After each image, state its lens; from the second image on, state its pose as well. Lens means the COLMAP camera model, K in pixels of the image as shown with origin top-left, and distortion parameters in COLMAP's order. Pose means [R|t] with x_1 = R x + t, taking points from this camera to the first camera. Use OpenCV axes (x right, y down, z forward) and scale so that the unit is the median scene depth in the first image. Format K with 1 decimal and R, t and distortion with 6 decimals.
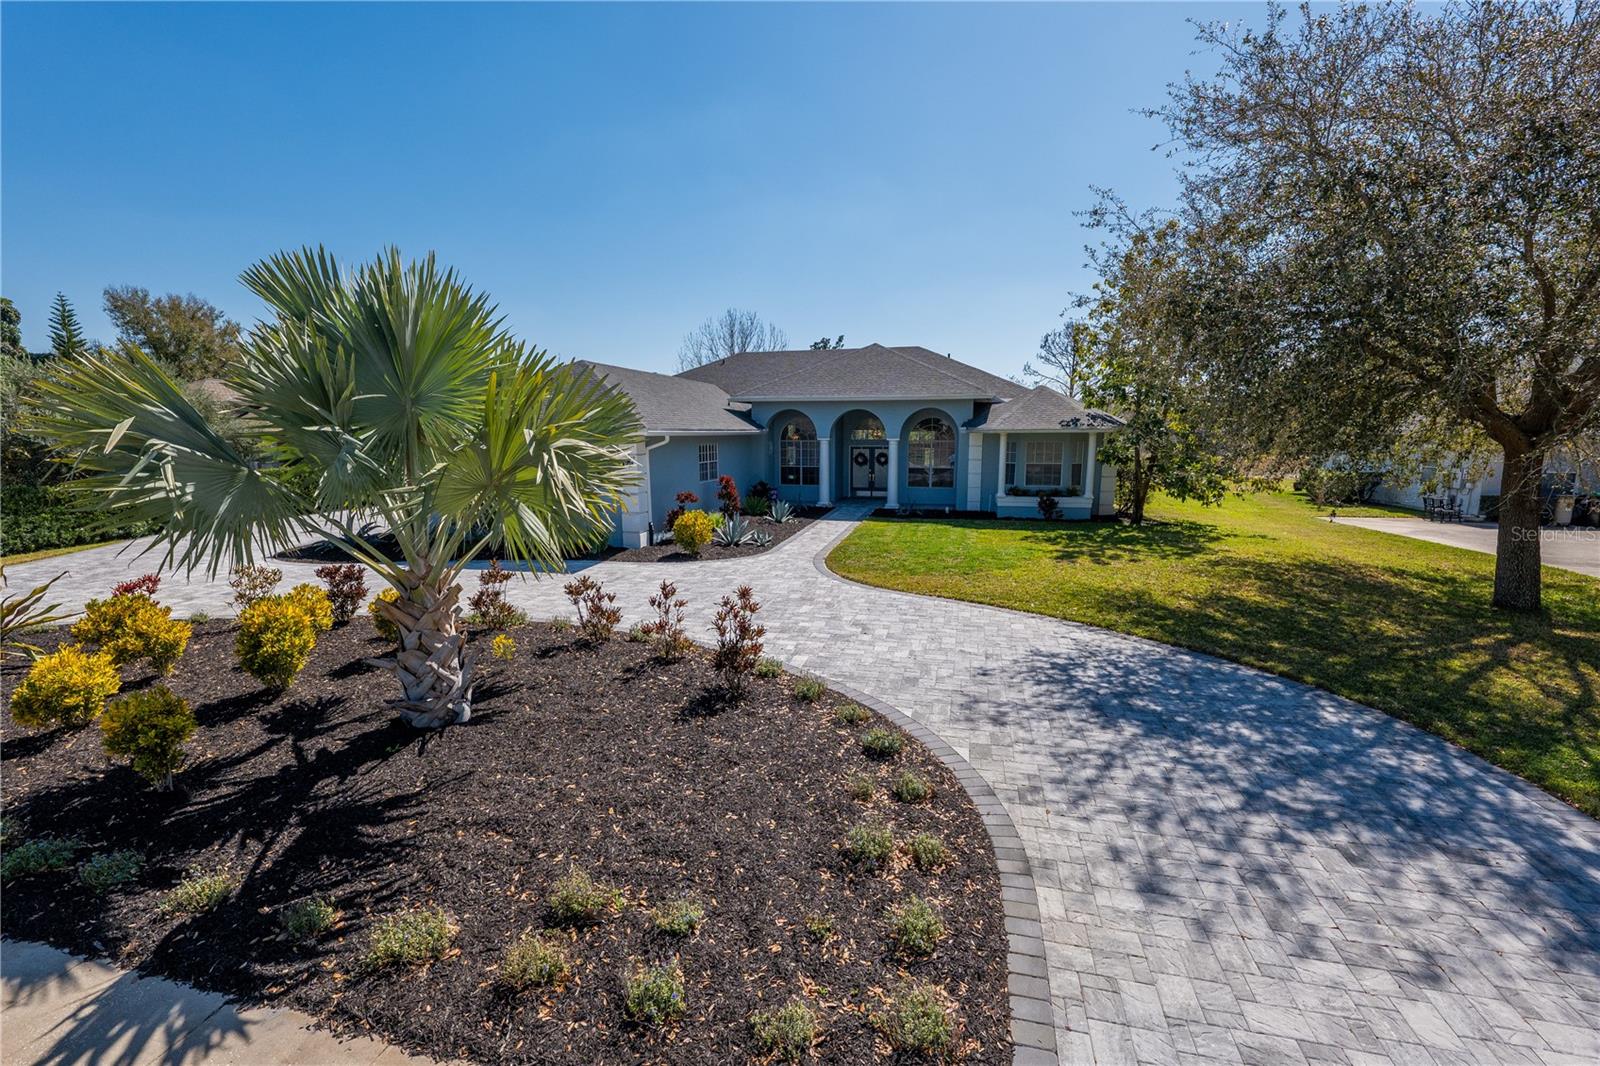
lens RADIAL K [[653.1, 0, 798.1], [0, 653.1, 536.2], [0, 0, 1]] dist [-0.008782, 0.000028]
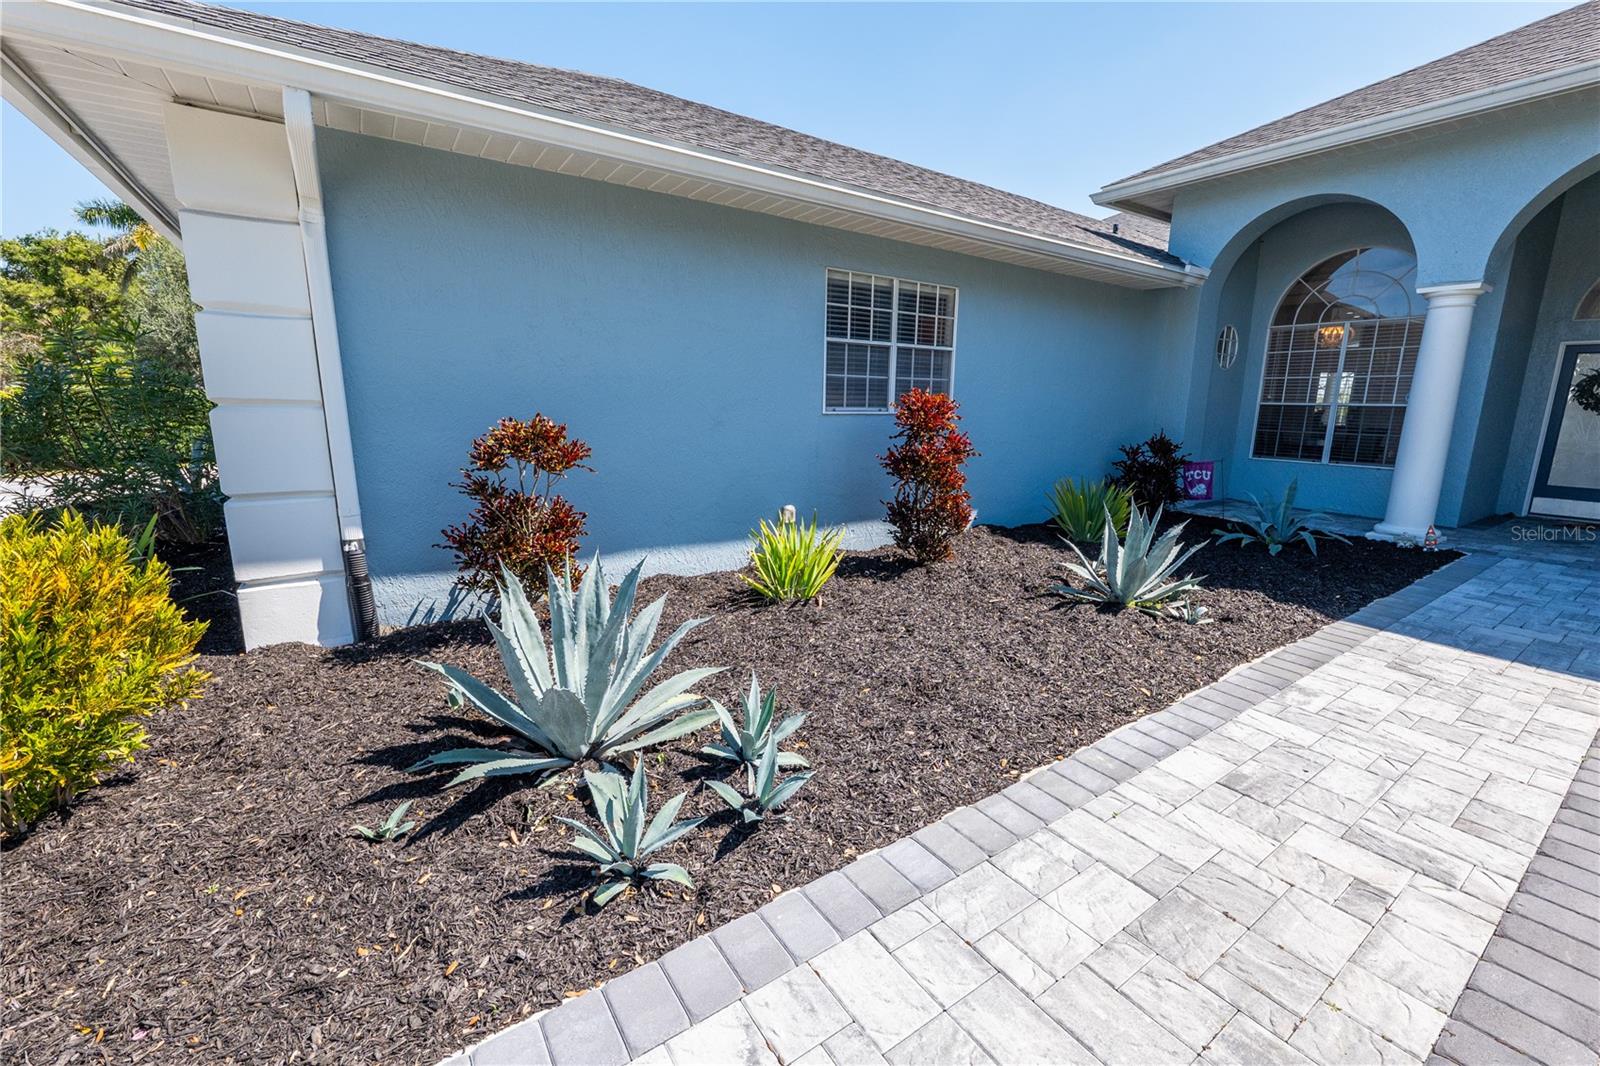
lens RADIAL K [[653.1, 0, 798.1], [0, 653.1, 536.2], [0, 0, 1]] dist [-0.008782, 0.000028]
pose [[0.744109, 0.143554, -0.652452, 0.078568], [-0.119438, 0.989491, 0.081494, -0.115640], [0.657295, 0.017287, 0.753435, 1.812587]]
